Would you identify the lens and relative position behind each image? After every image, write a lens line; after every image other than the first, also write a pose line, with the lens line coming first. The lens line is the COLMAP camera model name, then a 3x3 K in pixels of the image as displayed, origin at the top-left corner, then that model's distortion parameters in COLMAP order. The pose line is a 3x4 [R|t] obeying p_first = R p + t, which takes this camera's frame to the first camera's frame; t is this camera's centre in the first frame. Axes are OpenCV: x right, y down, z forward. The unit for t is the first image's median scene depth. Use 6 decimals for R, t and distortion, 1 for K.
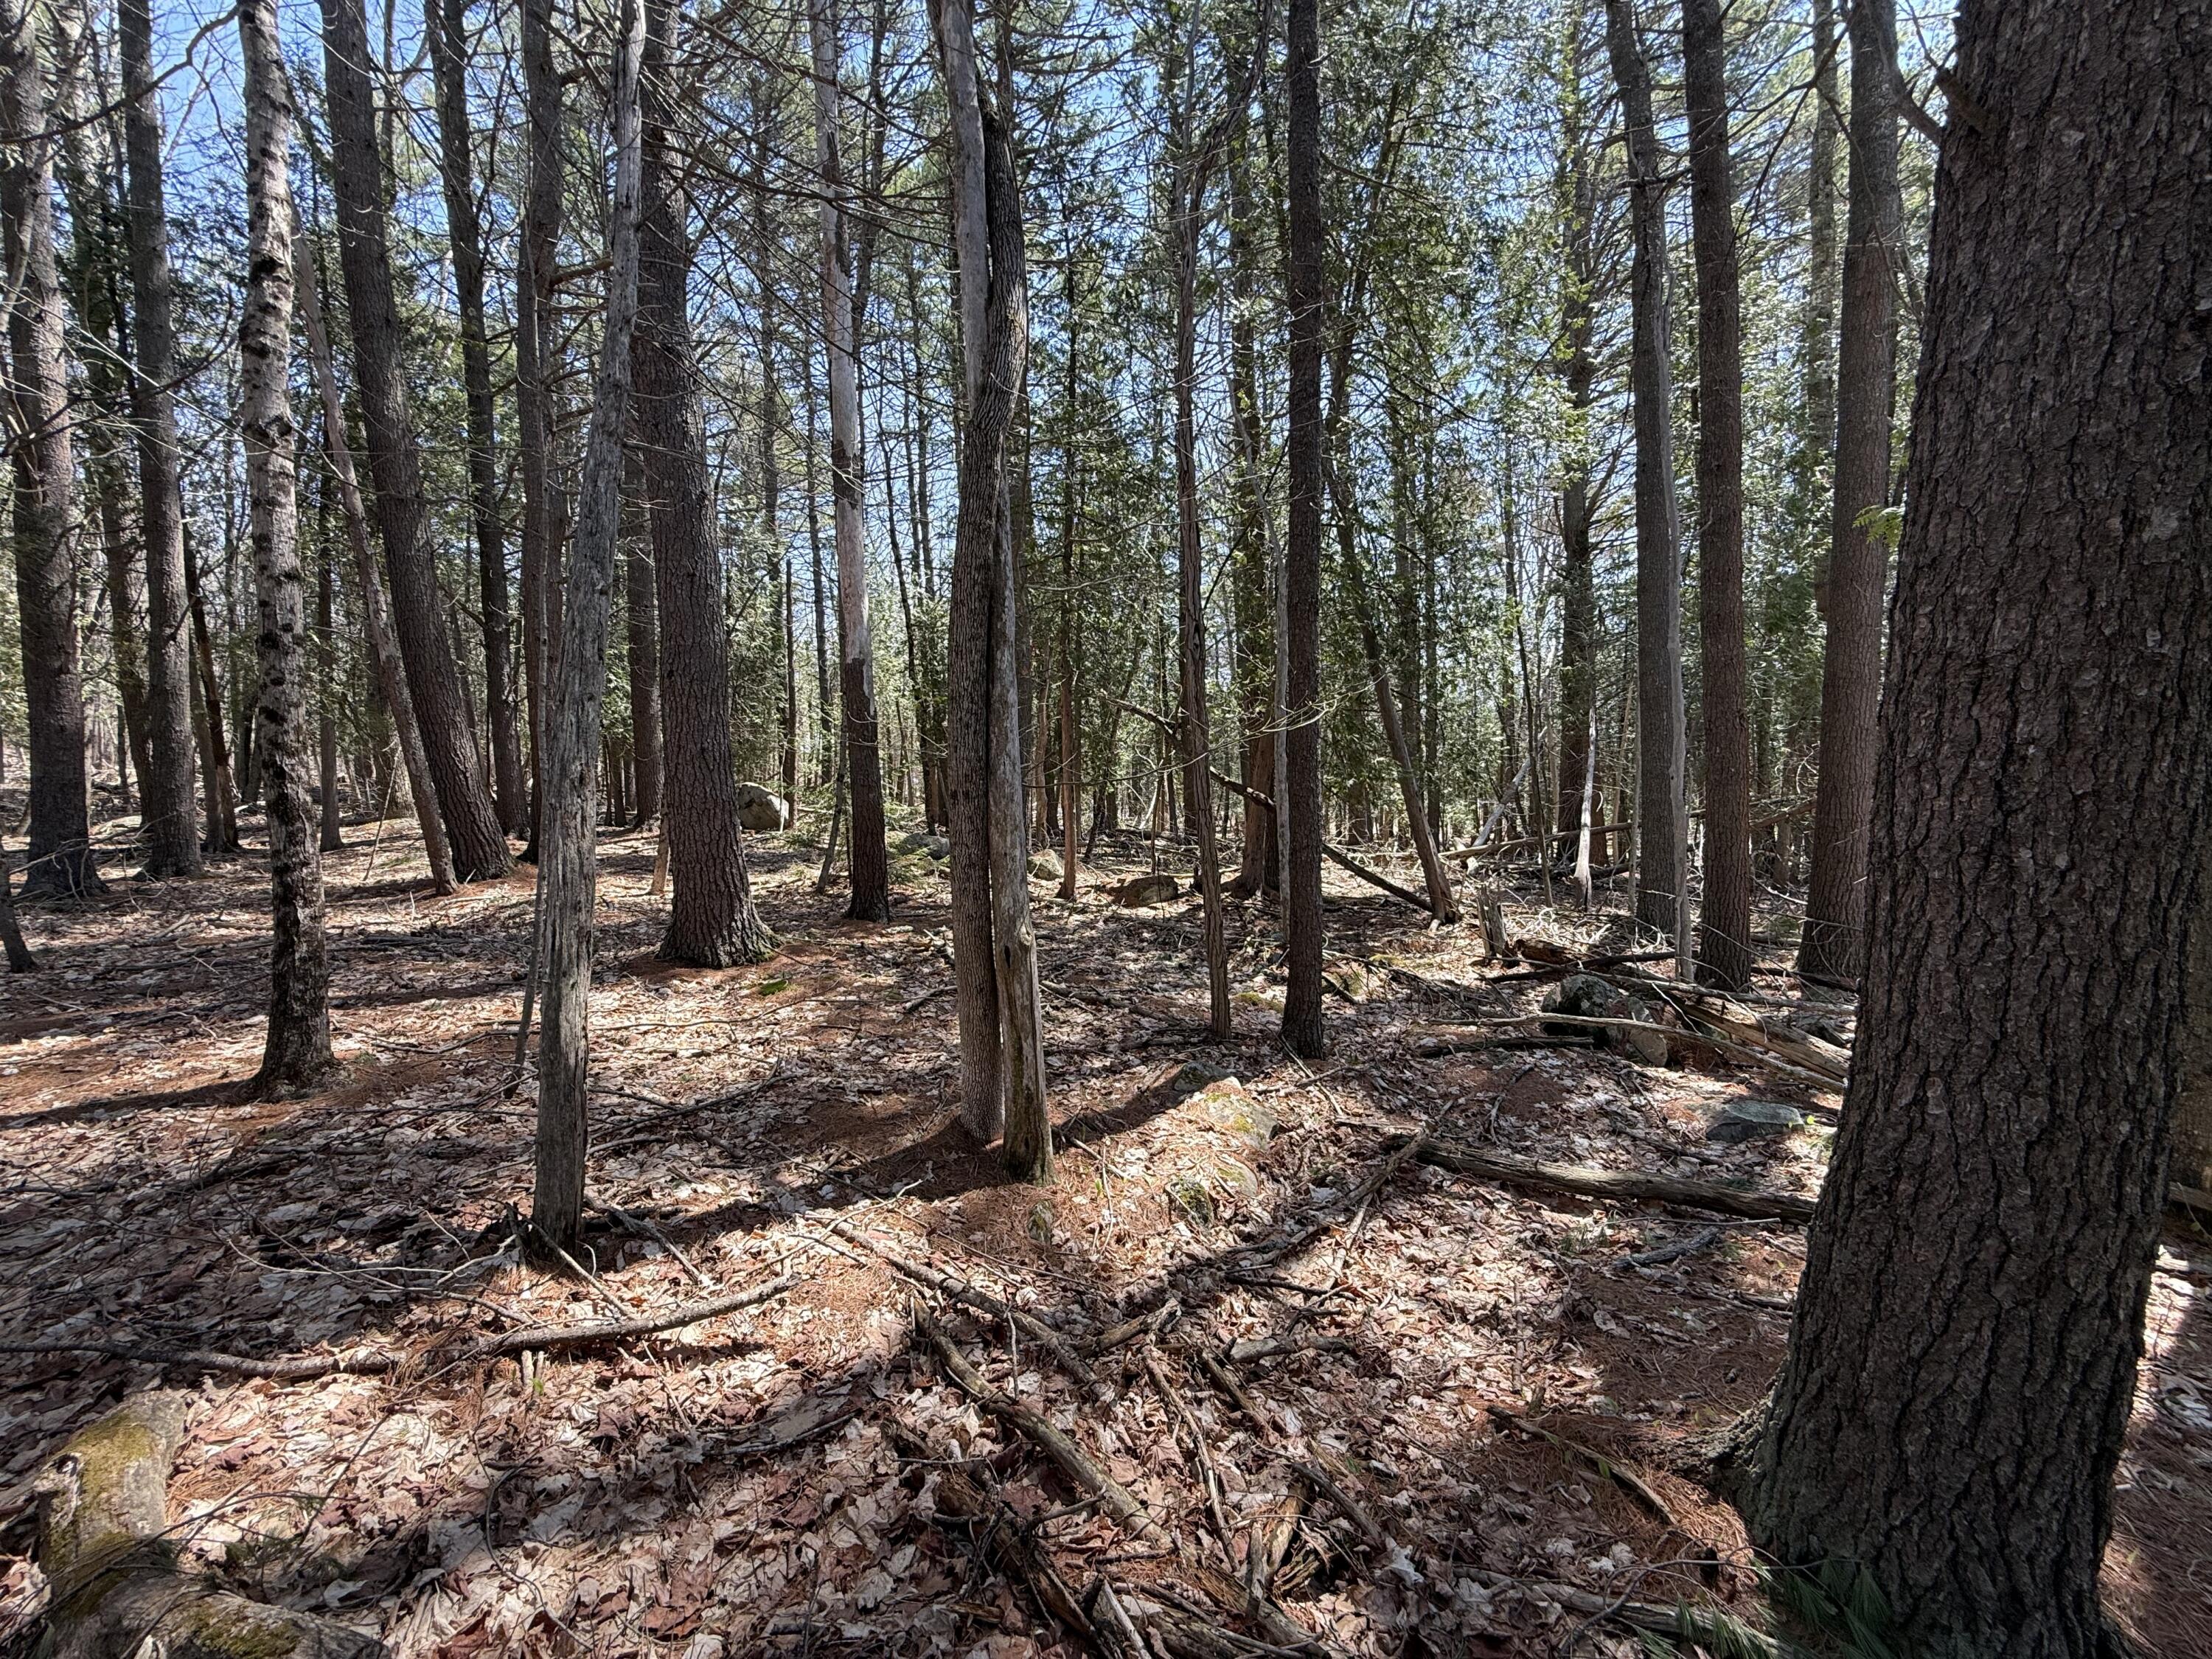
lens RADIAL K [[887.0, 0, 1105.8], [0, 887.0, 824.8], [0, 0, 1]] dist [-0.002582, -0.001026]
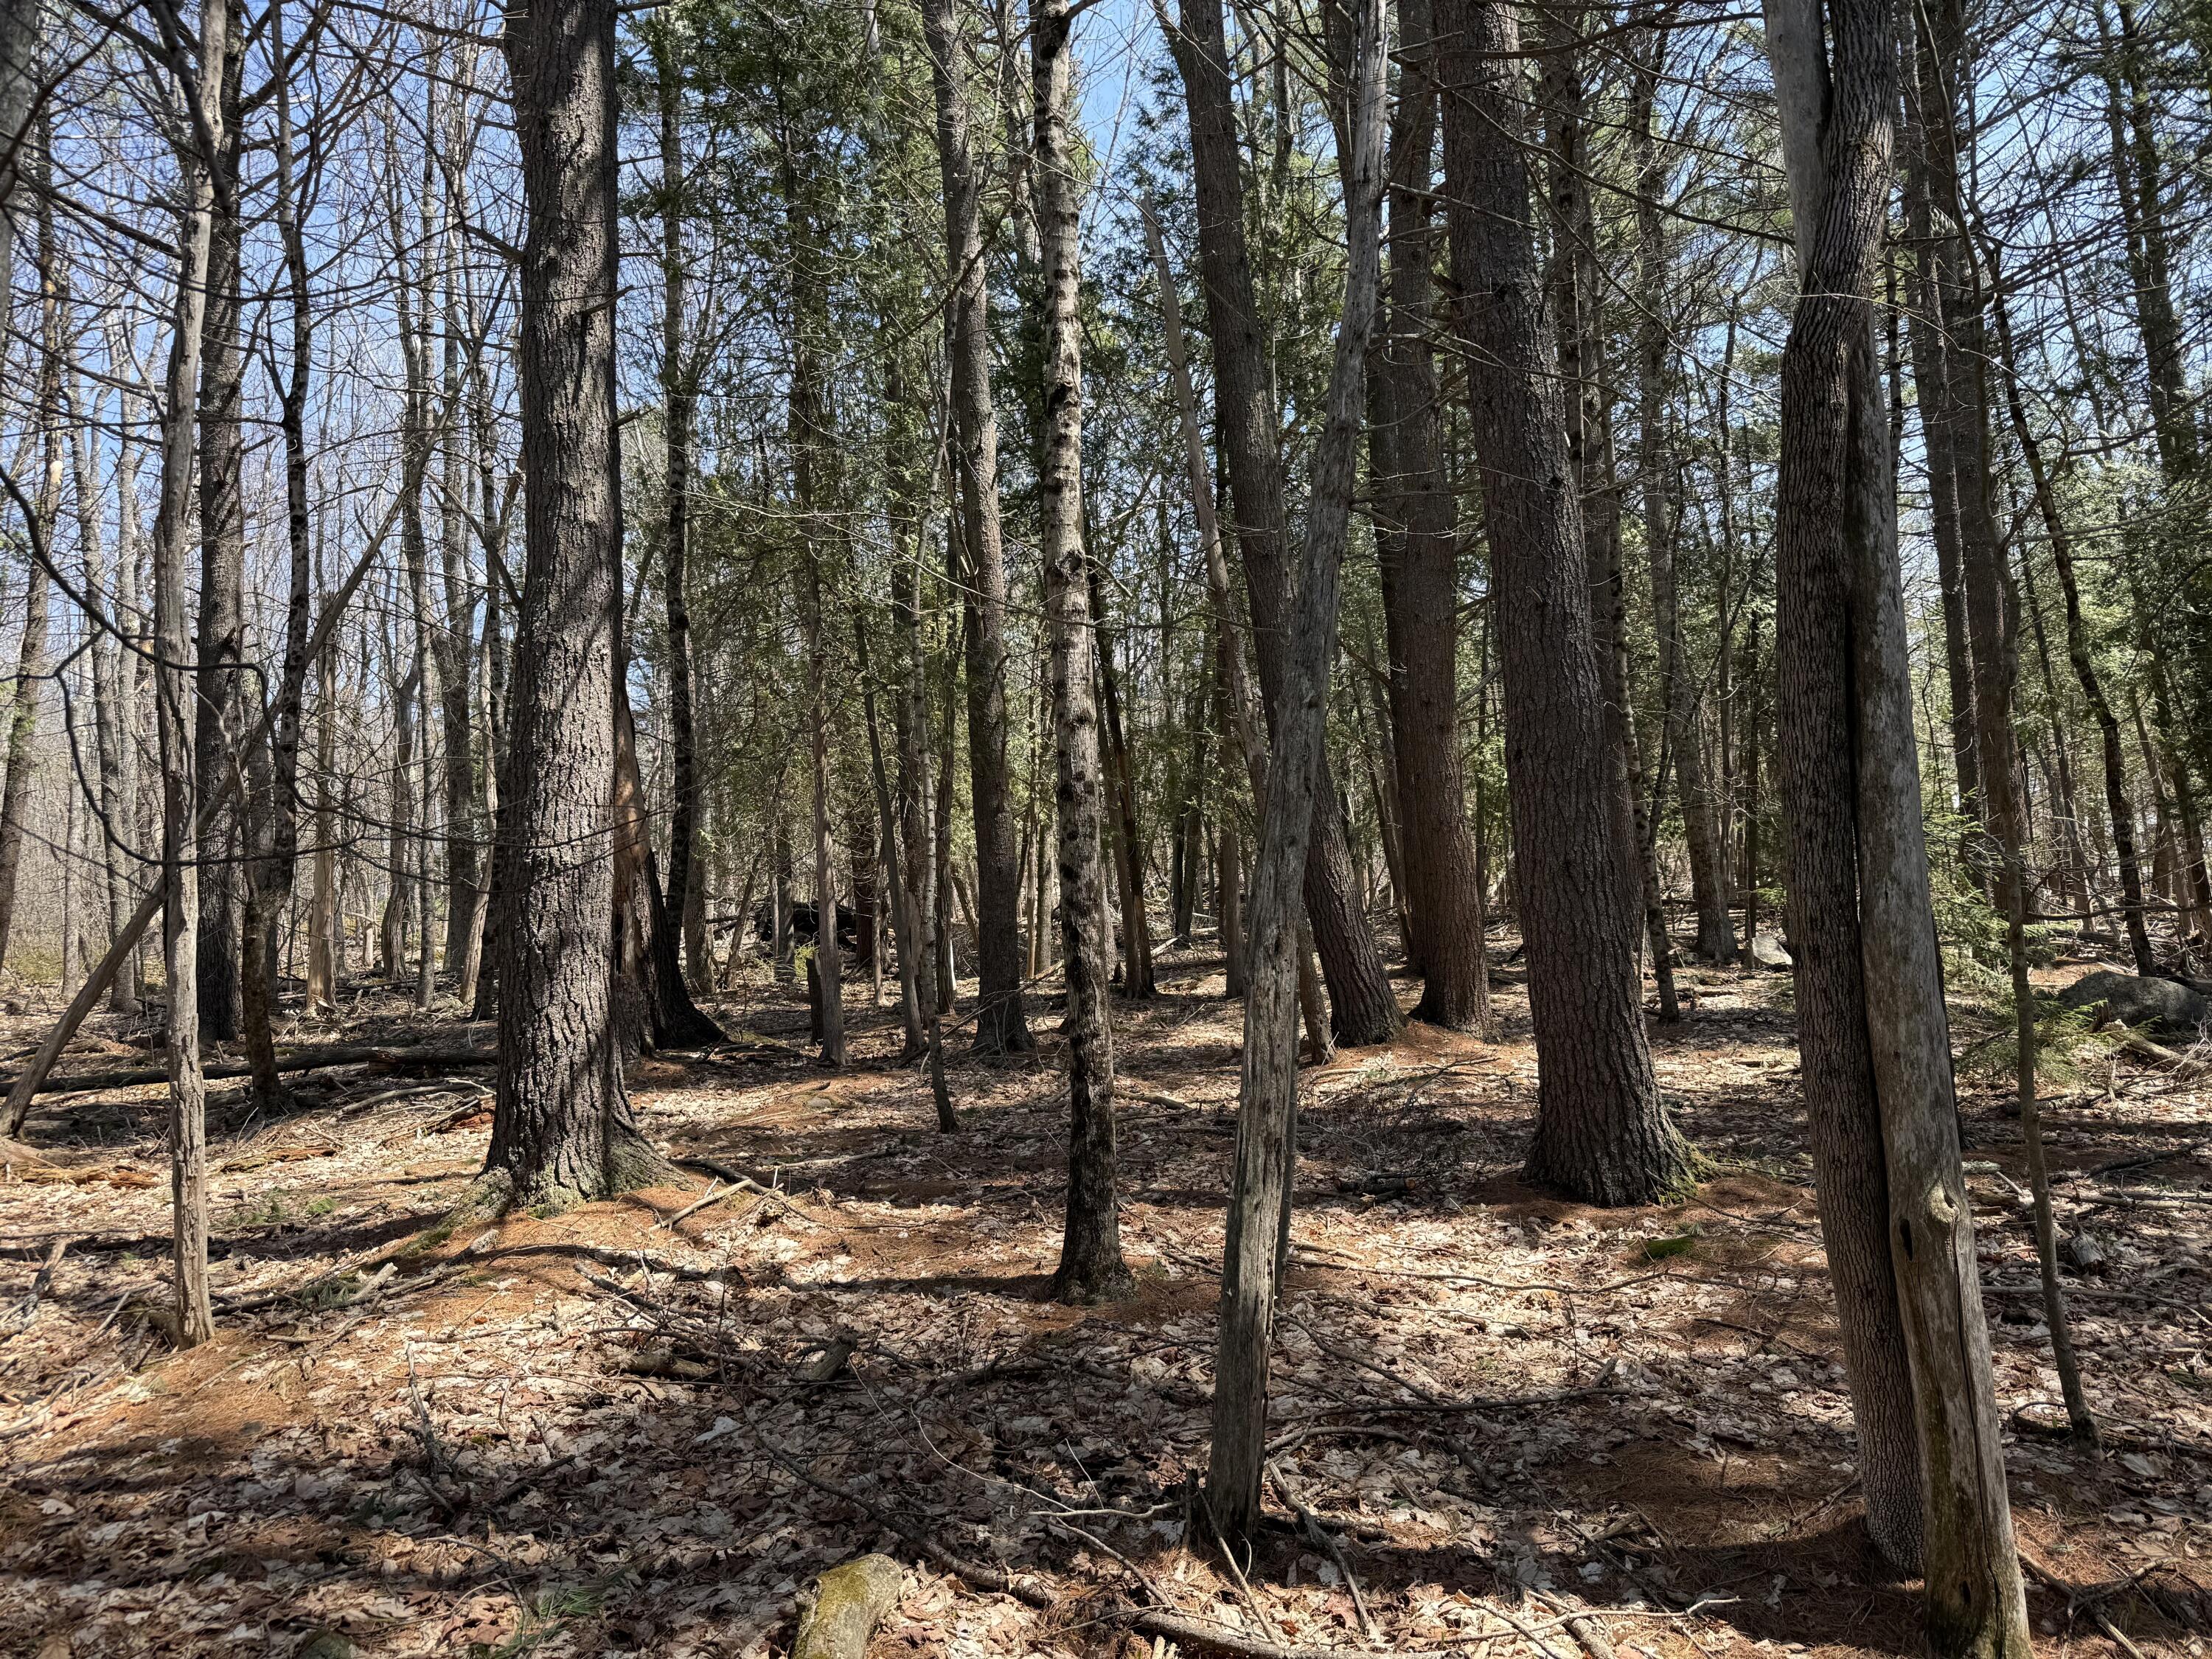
lens RADIAL K [[1551.9, 0, 1104.5], [0, 1551.9, 830.4], [0, 0, 1]] dist [0.005215, -0.017177]
pose [[0.671516, -0.069457, -0.737728, 0.317896], [0.015817, 0.996714, -0.079442, -0.047792], [0.740821, 0.041678, 0.670408, -0.061162]]
